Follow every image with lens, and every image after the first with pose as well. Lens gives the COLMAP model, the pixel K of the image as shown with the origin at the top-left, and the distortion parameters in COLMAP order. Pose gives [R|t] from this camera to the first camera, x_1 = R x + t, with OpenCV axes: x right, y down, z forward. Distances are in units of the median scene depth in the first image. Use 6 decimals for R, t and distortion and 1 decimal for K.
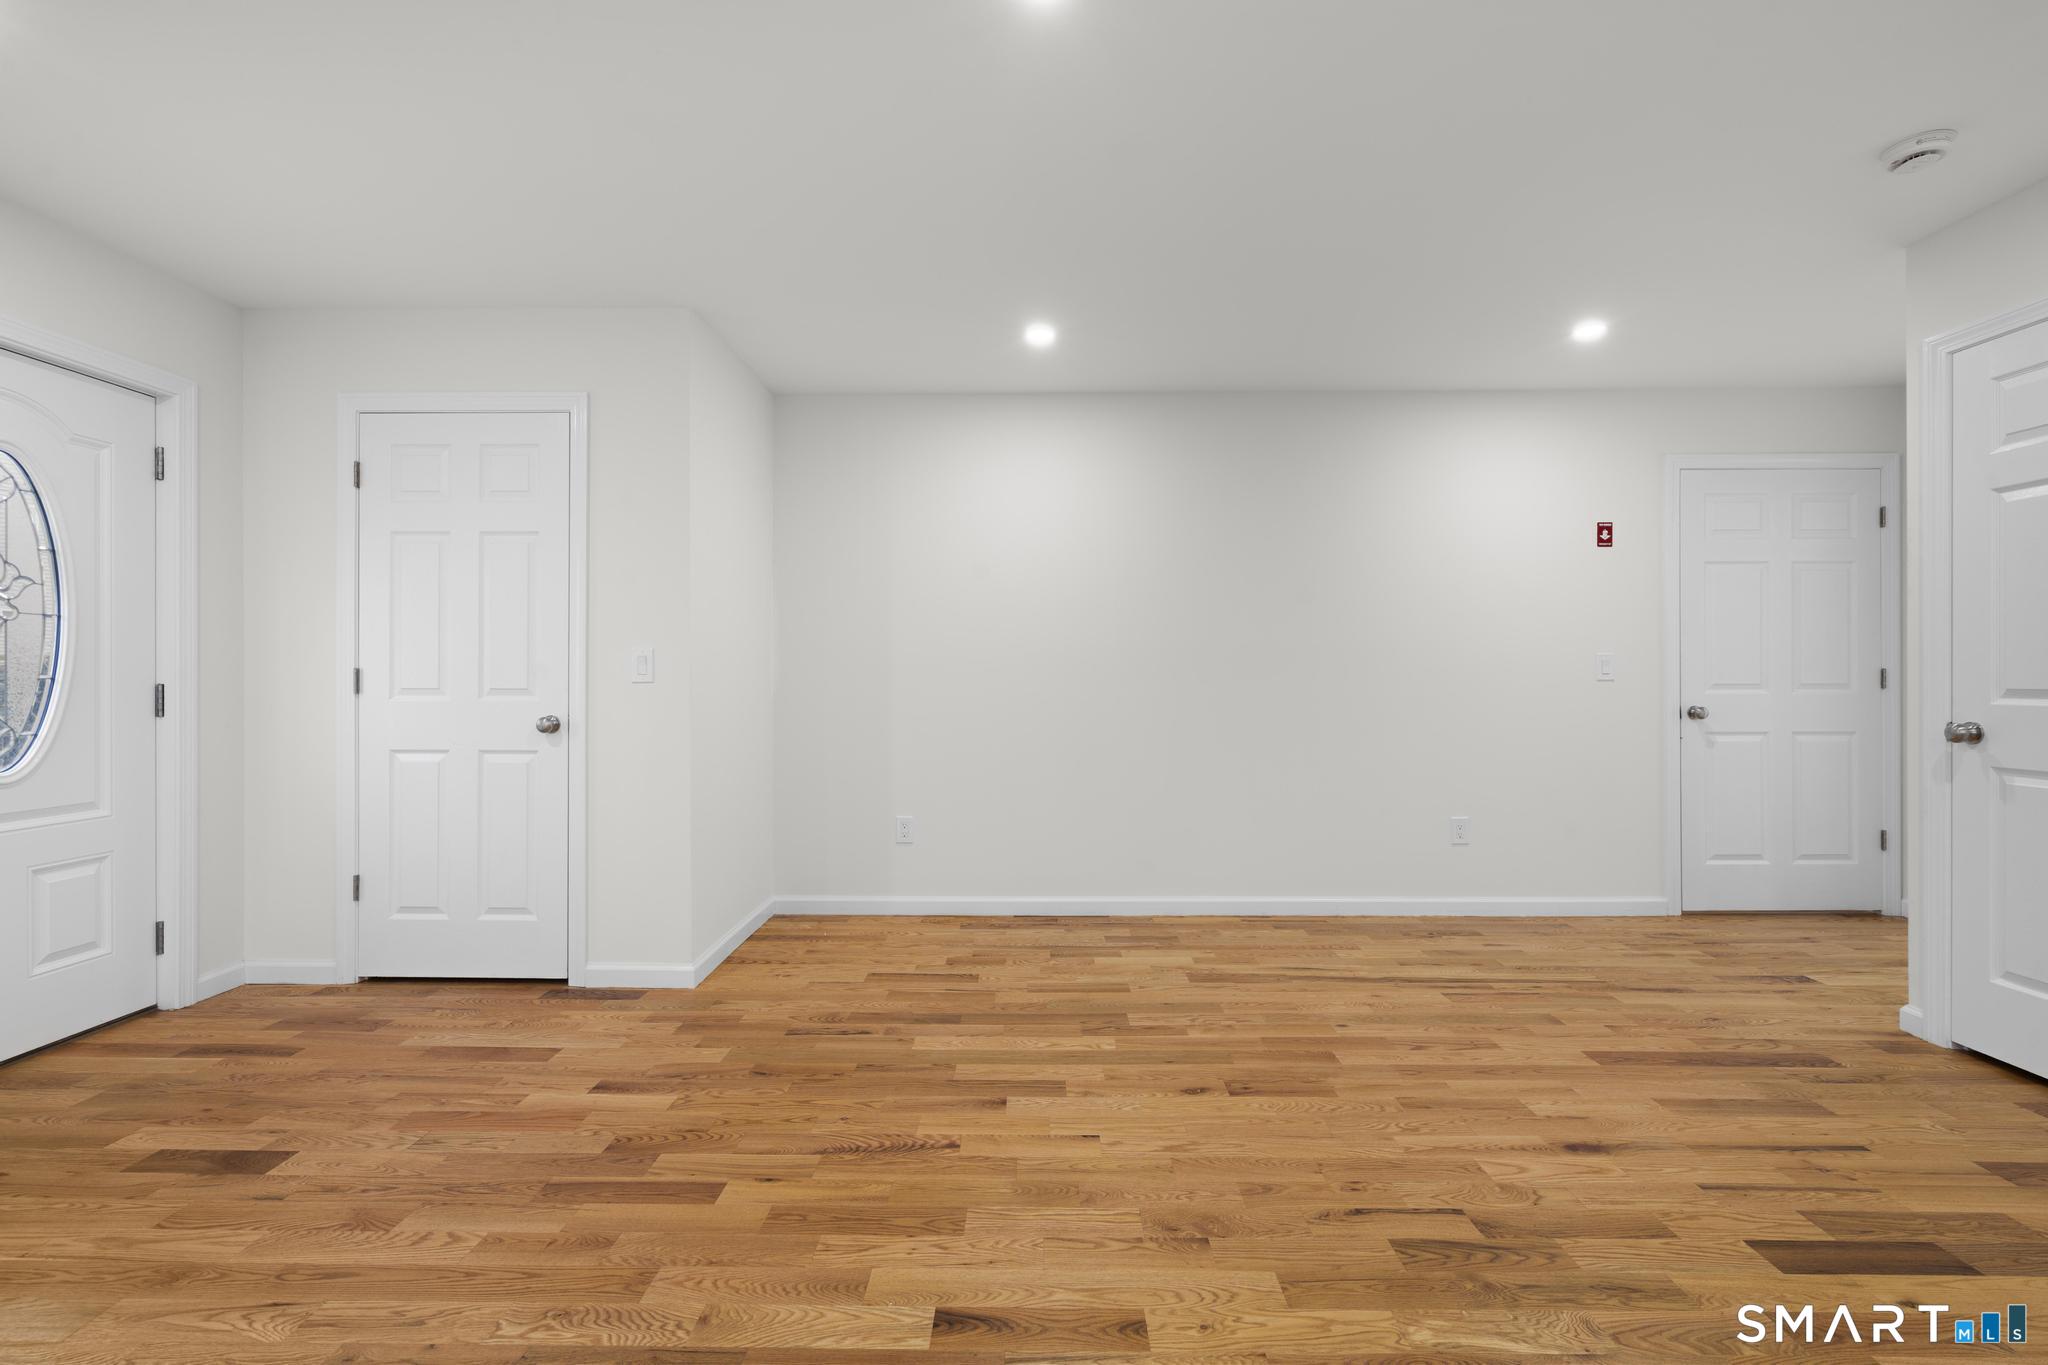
lens RADIAL K [[918.2, 0, 1024.3], [0, 918.2, 678.9], [0, 0, 1]] dist [-0.003696, 0.002052]
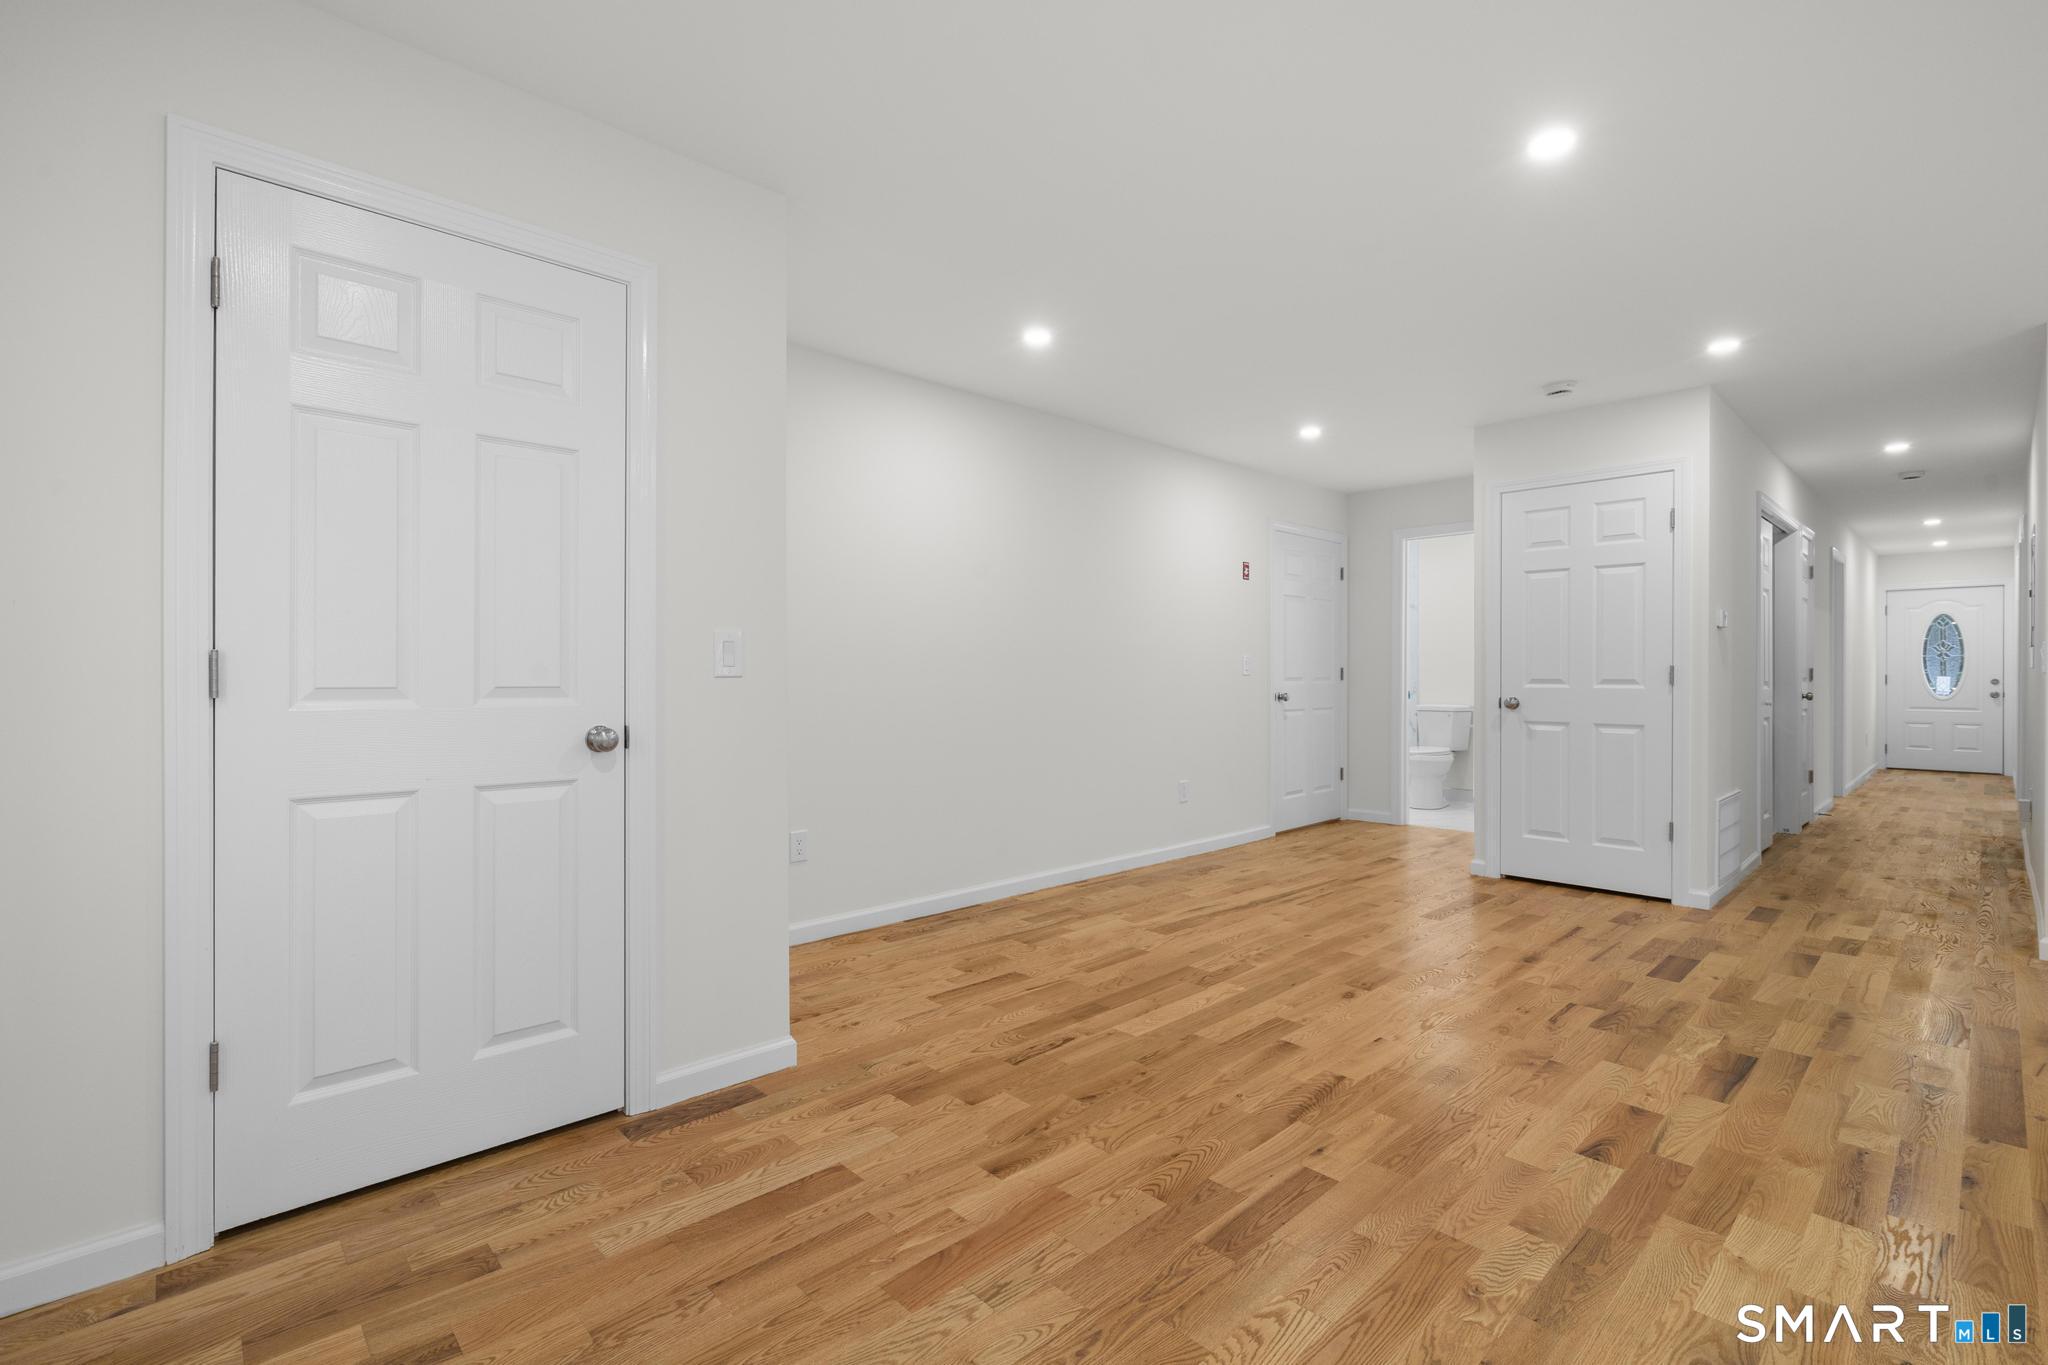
lens RADIAL K [[918.2, 0, 1024.0], [0, 918.2, 675.9], [0, 0, 1]] dist [-0.003696, 0.002052]
pose [[0.716314, -0.000447, 0.697777, -0.916348], [-0.000148, 1.000000, 0.000792, 0.002960], [-0.697778, -0.000671, 0.716314, 0.356322]]
